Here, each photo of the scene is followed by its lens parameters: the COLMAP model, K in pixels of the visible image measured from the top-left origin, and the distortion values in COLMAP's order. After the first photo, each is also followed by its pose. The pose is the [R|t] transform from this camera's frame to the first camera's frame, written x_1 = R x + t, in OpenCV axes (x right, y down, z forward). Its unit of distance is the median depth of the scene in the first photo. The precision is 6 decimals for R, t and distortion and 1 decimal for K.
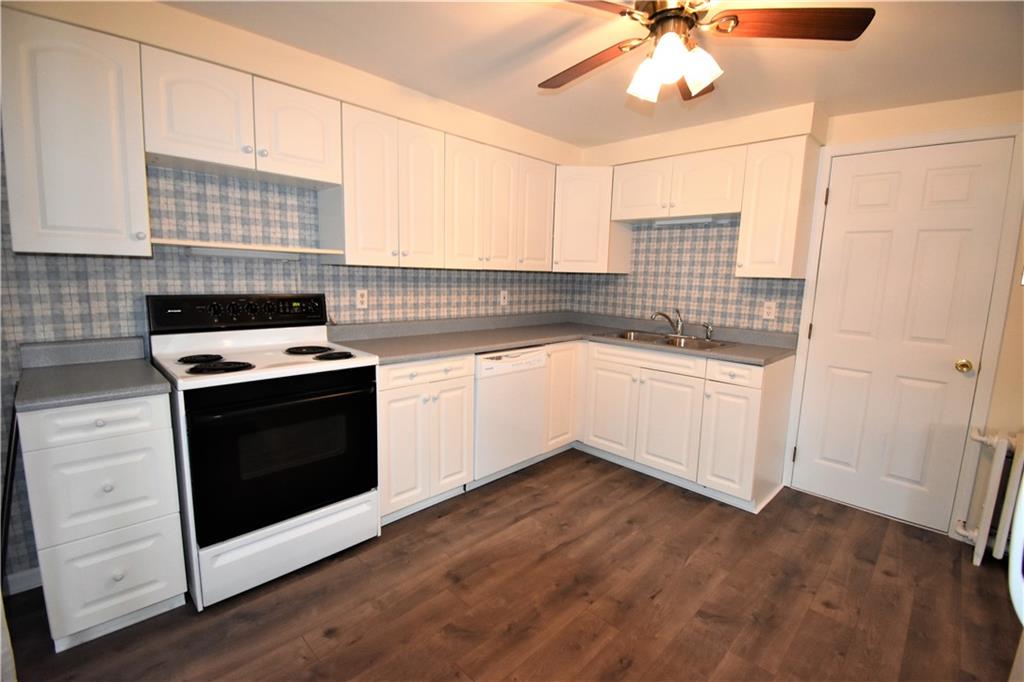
lens RADIAL K [[451.2, 0, 513.6], [0, 451.2, 341.5], [0, 0, 1]] dist [0.022367, -0.027610]
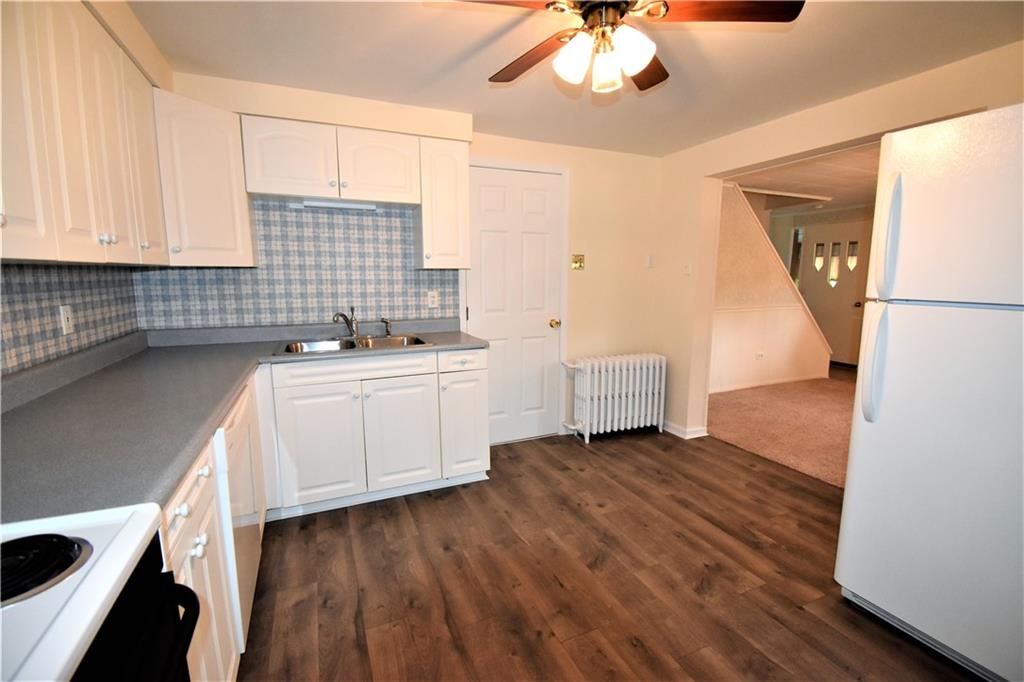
lens RADIAL K [[451.2, 0, 513.6], [0, 451.2, 341.5], [0, 0, 1]] dist [0.022367, -0.027610]
pose [[0.366878, -0.165892, 0.915358, -0.365589], [0.151344, 0.981506, 0.117221, -0.067667], [-0.917875, 0.095528, 0.385200, 0.424273]]
